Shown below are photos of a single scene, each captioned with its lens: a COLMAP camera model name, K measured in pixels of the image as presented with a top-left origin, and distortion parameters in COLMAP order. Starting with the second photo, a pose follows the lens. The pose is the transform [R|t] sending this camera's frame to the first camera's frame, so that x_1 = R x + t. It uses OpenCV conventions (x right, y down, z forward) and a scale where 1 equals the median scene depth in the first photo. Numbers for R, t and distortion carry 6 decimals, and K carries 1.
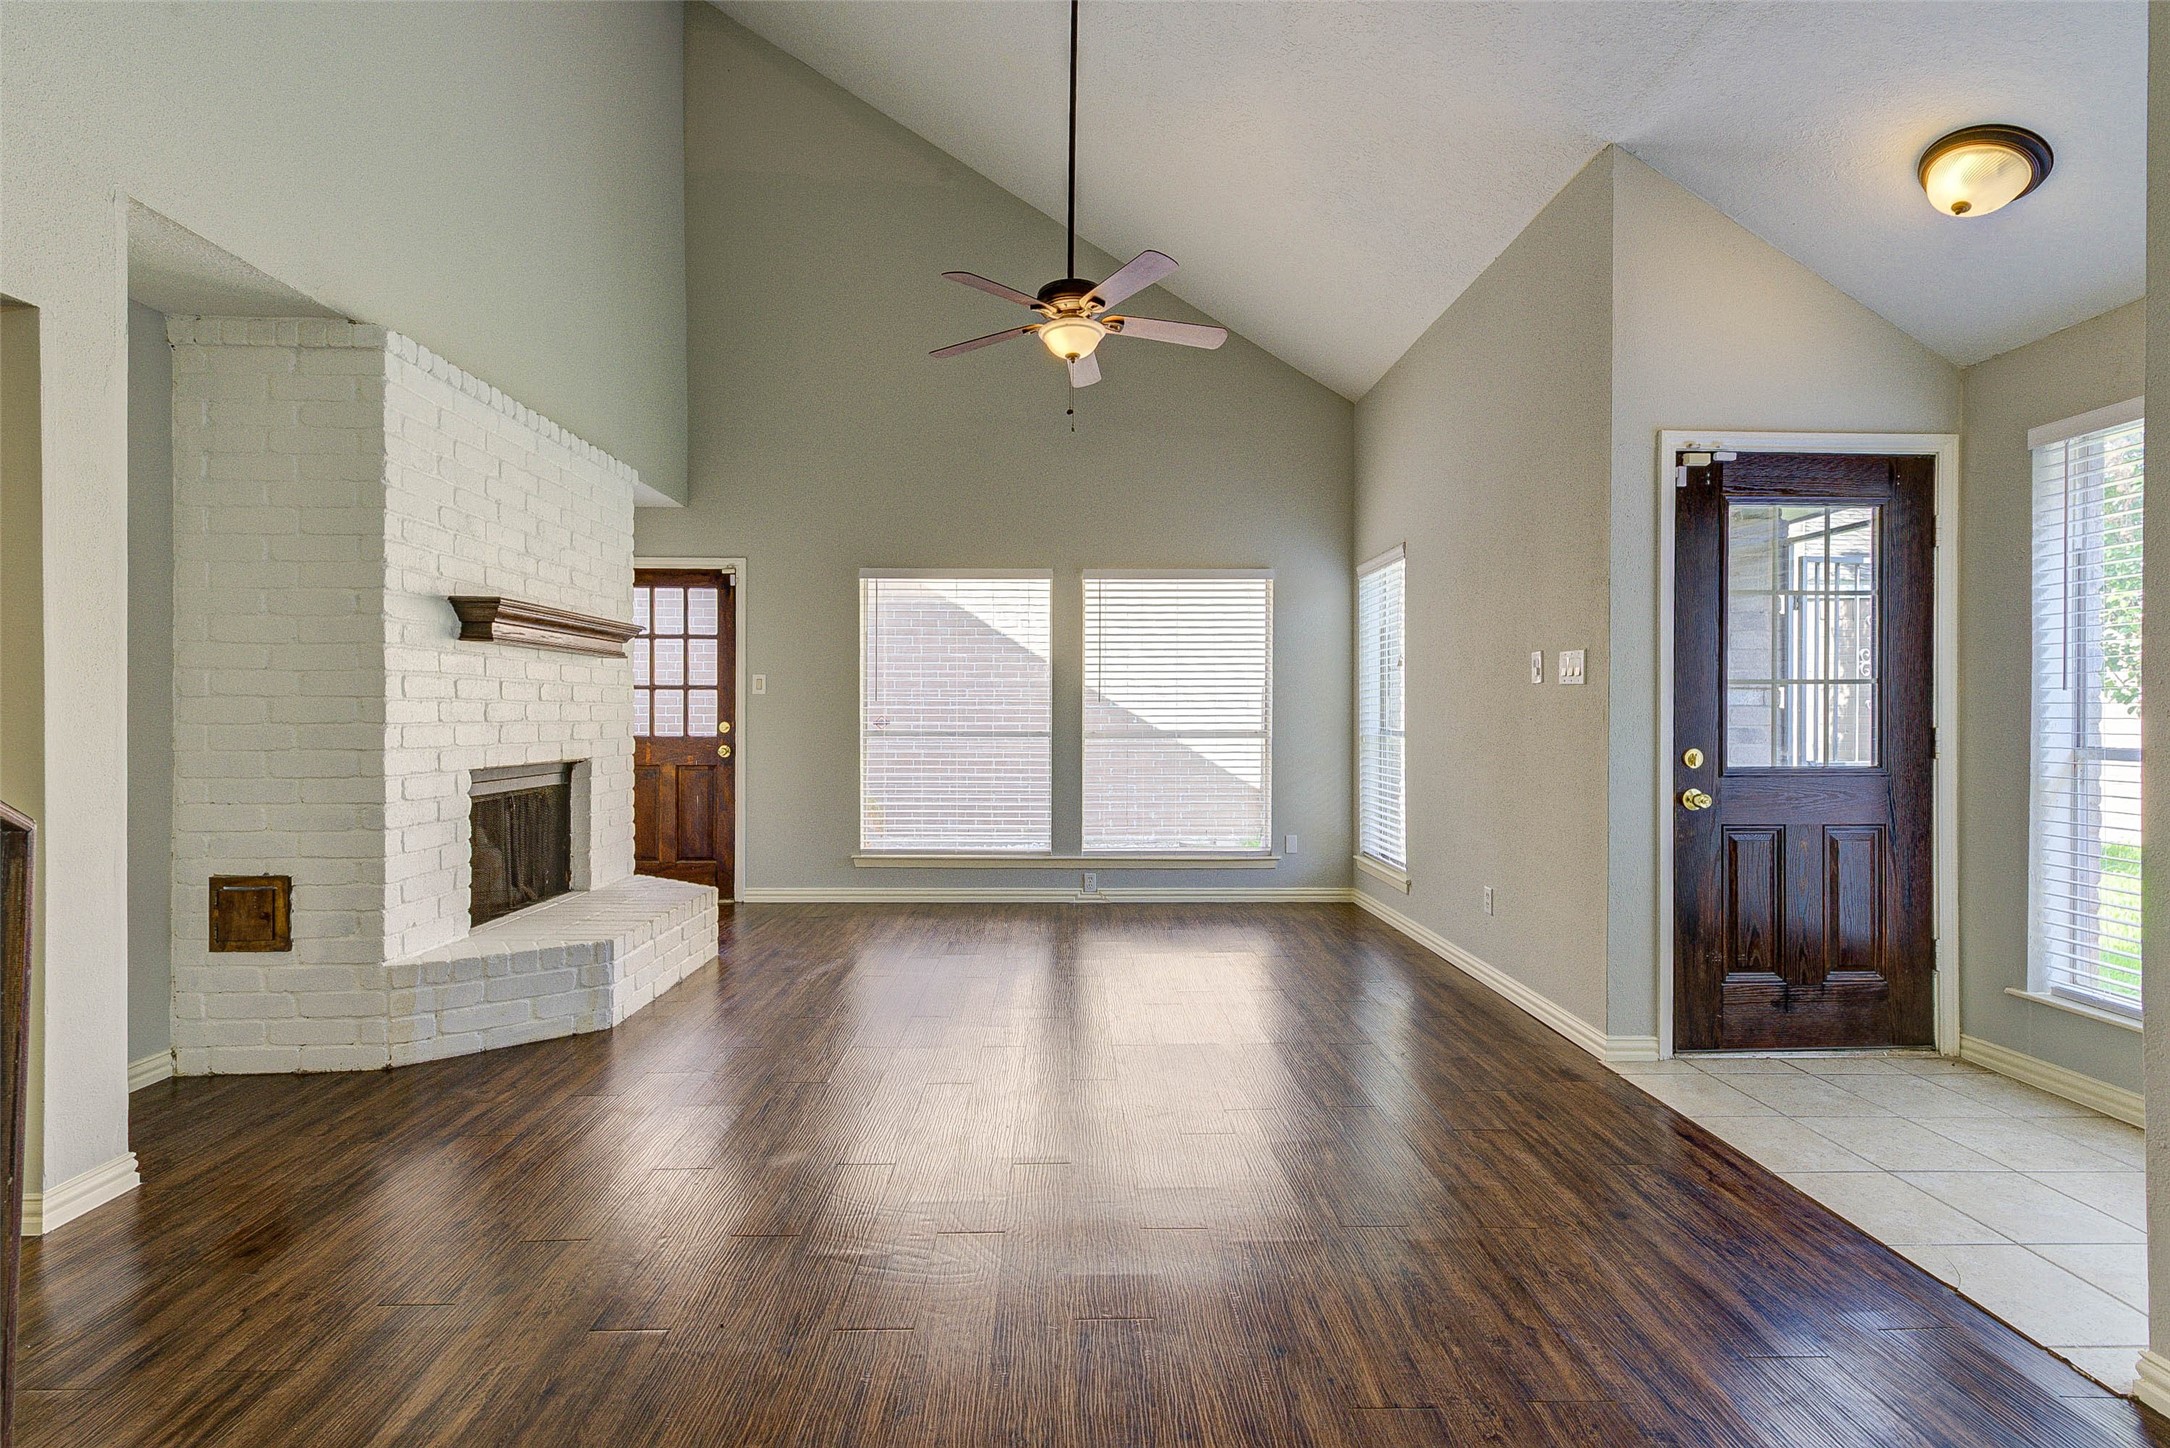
lens RADIAL K [[946.0, 0, 1069.3], [0, 946.0, 717.2], [0, 0, 1]] dist [0.018587, -0.003664]
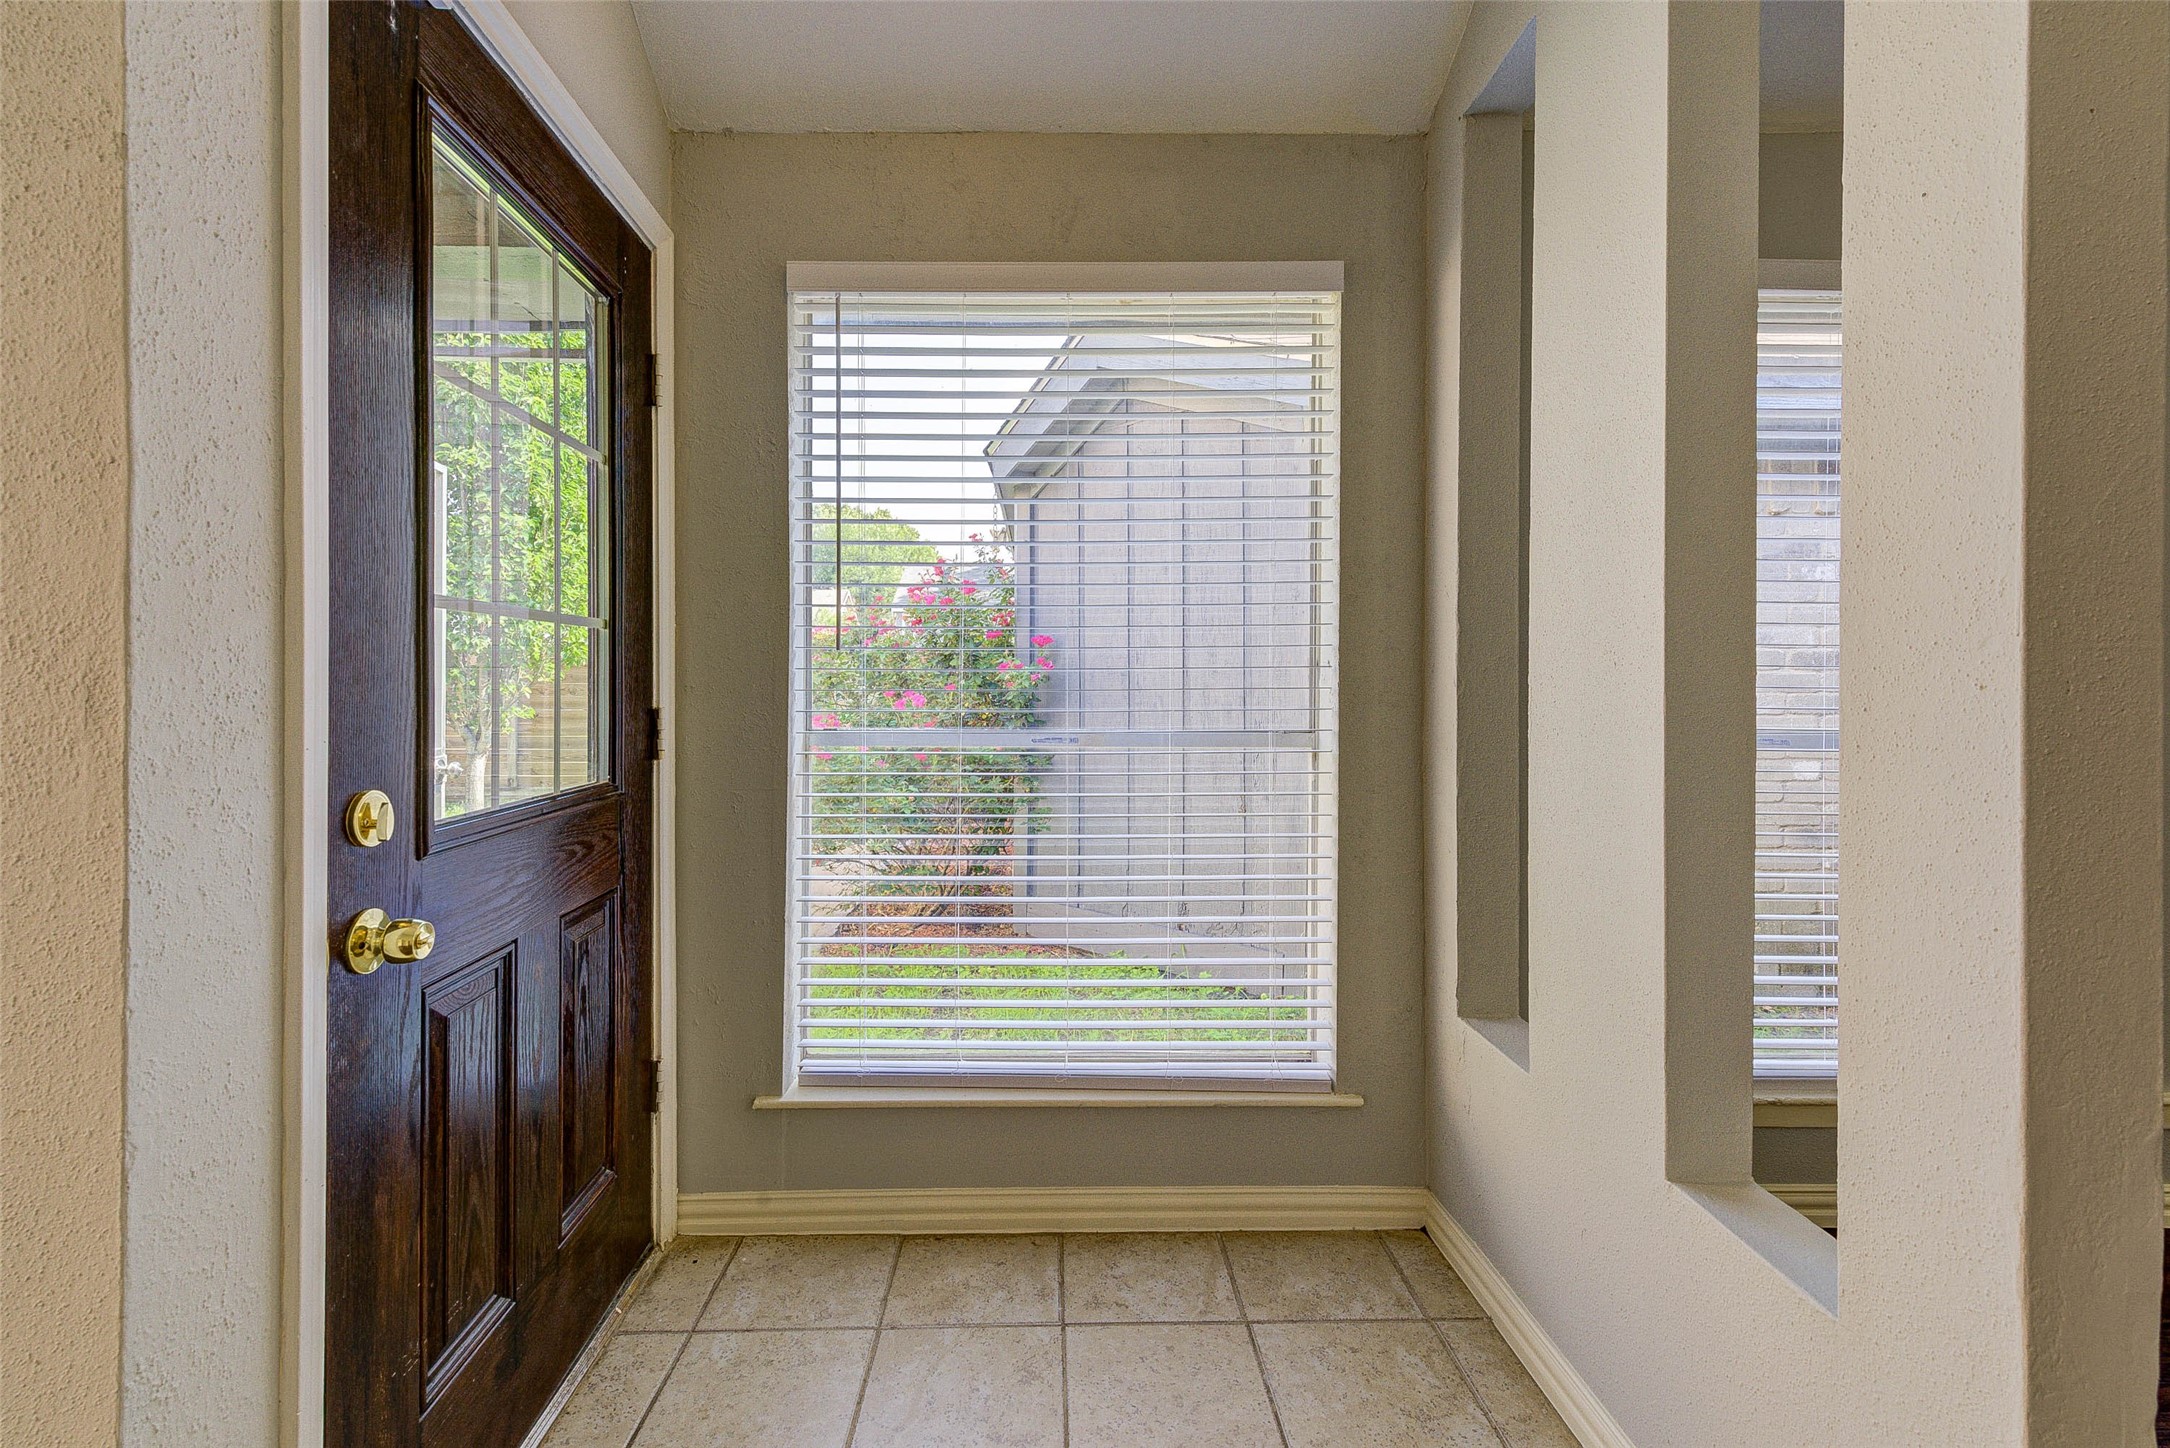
lens RADIAL K [[946.0, 0, 1104.2], [0, 946.0, 690.4], [0, 0, 1]] dist [0.018587, -0.003664]
pose [[-0.026713, -0.002205, 0.999641, 0.305647], [0.004404, 0.999988, 0.002323, 0.000175], [-0.999633, 0.004465, -0.026703, 0.742311]]
